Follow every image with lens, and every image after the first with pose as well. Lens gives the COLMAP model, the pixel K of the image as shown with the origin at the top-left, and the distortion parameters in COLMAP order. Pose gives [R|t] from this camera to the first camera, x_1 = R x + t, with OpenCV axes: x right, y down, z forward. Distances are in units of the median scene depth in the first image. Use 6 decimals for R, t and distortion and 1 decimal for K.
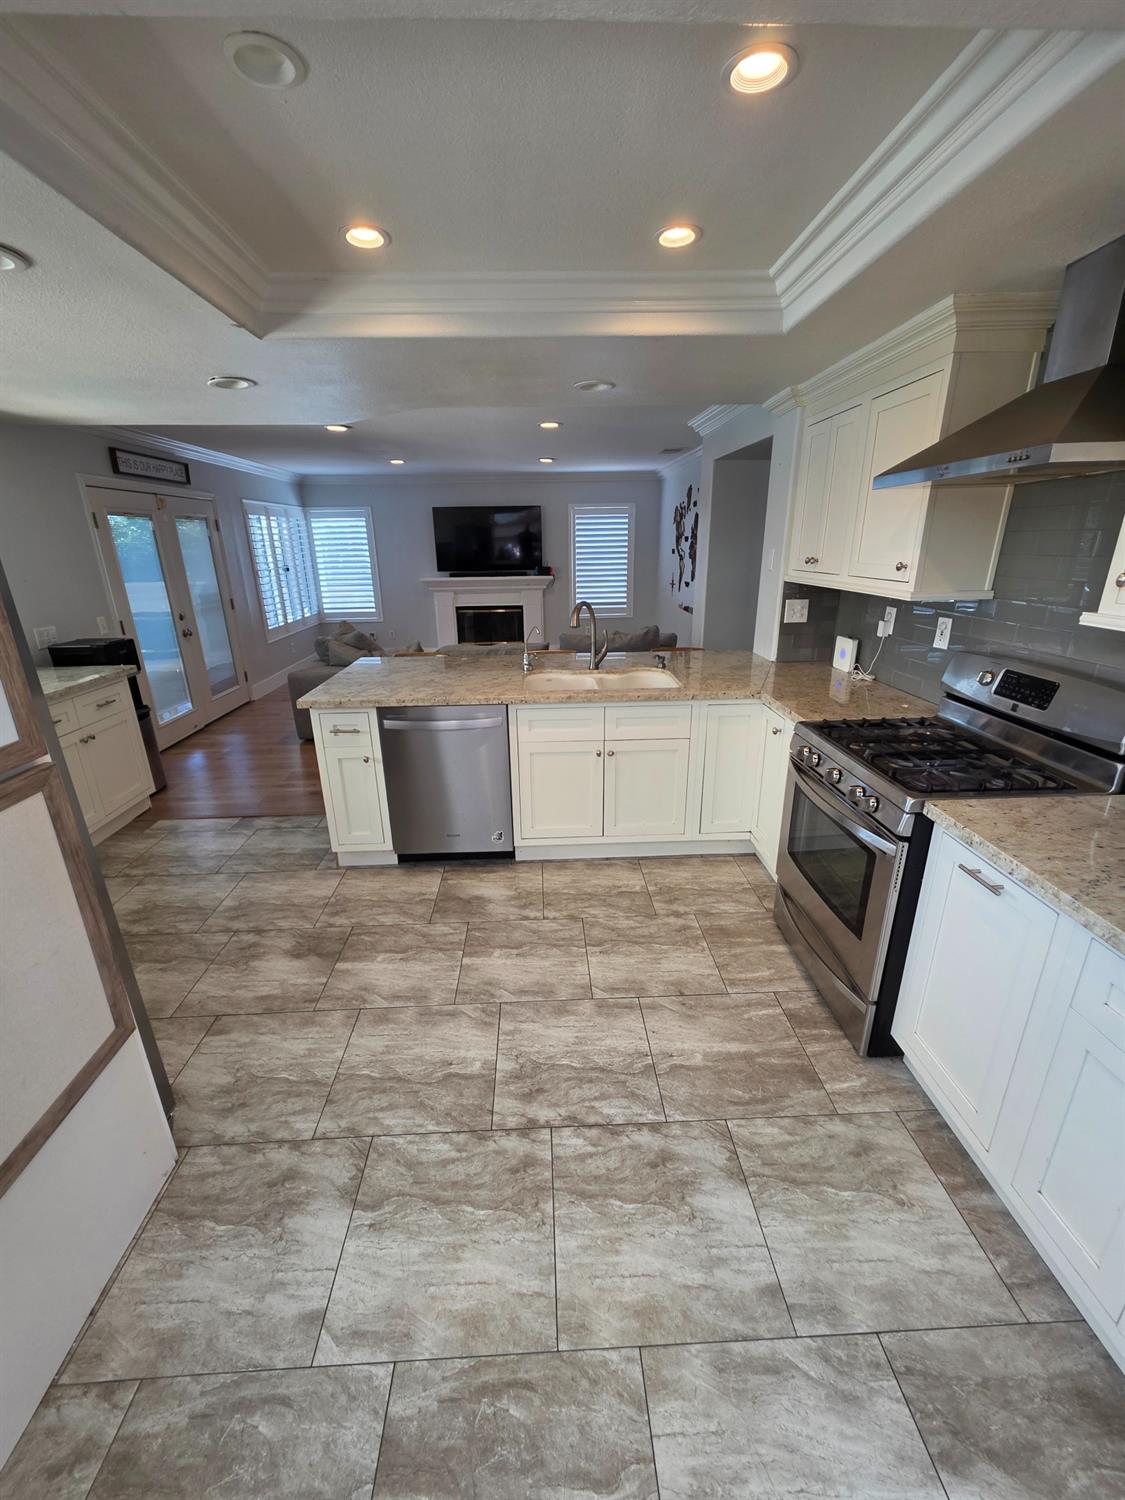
lens RADIAL K [[597.3, 0, 560.3], [0, 597.3, 749.7], [0, 0, 1]] dist [0.001307, -0.000416]
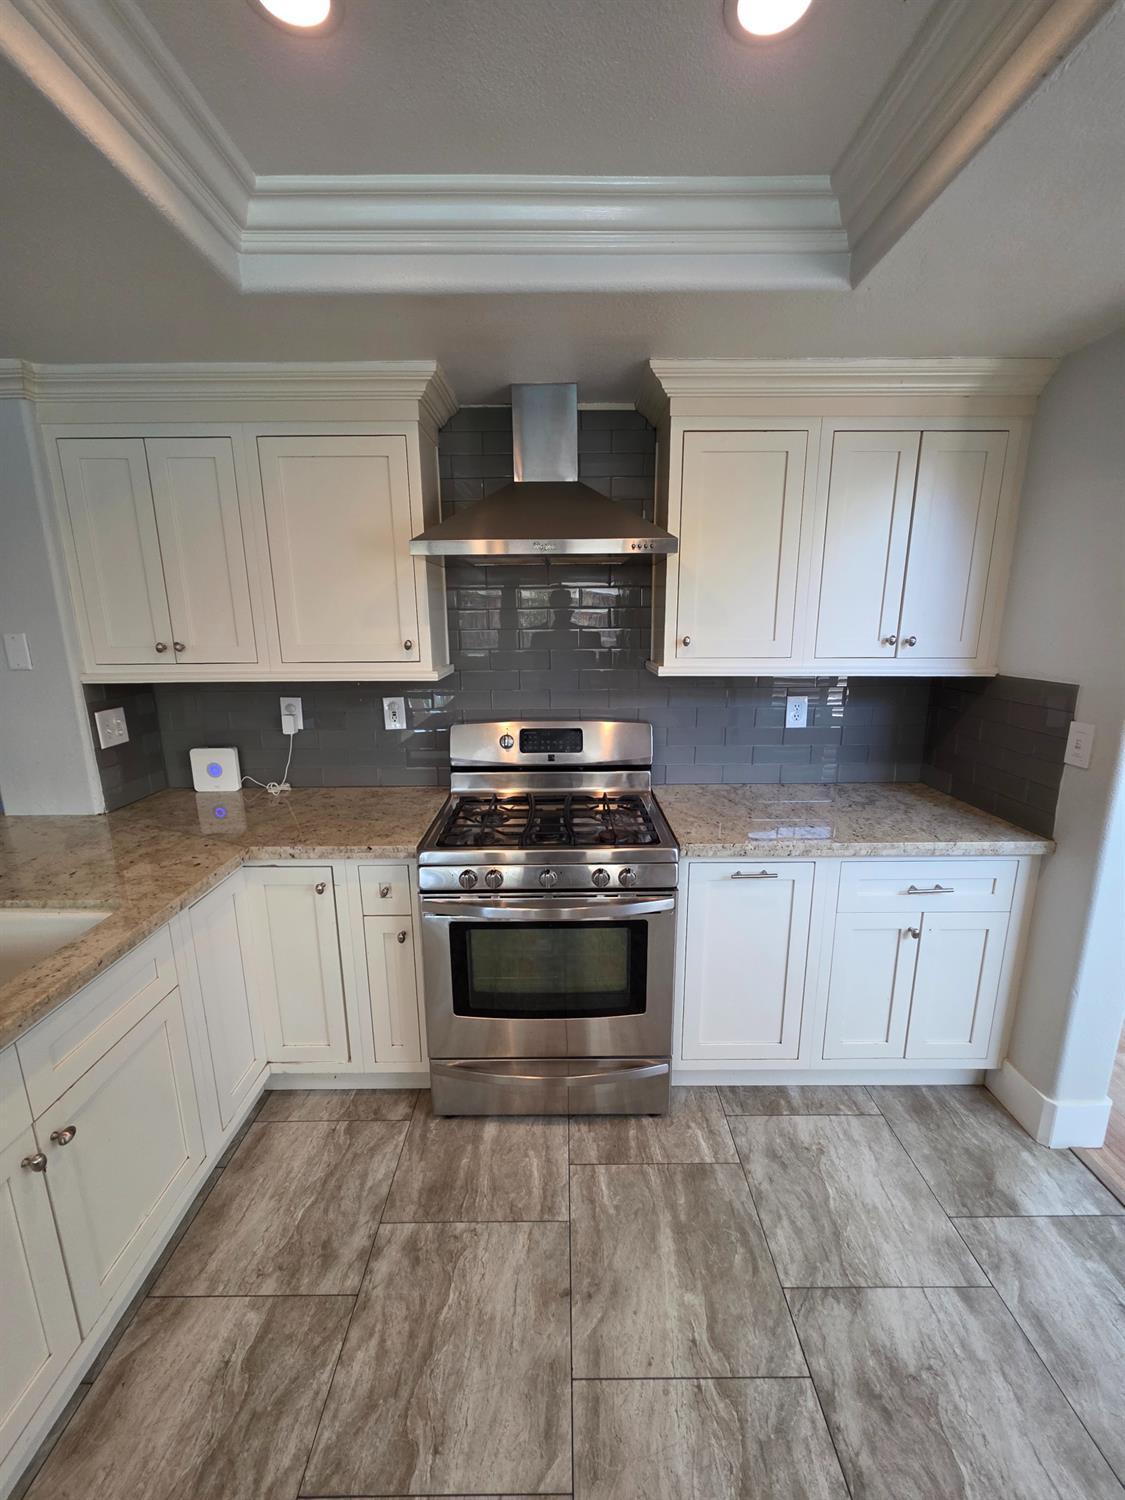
lens RADIAL K [[597.3, 0, 562.0], [0, 597.3, 748.9], [0, 0, 1]] dist [0.001307, -0.000416]
pose [[0.042615, -0.201355, 0.978591, -0.261219], [0.337624, 0.924761, 0.175576, -0.208897], [-0.940316, 0.322914, 0.107391, 0.639299]]
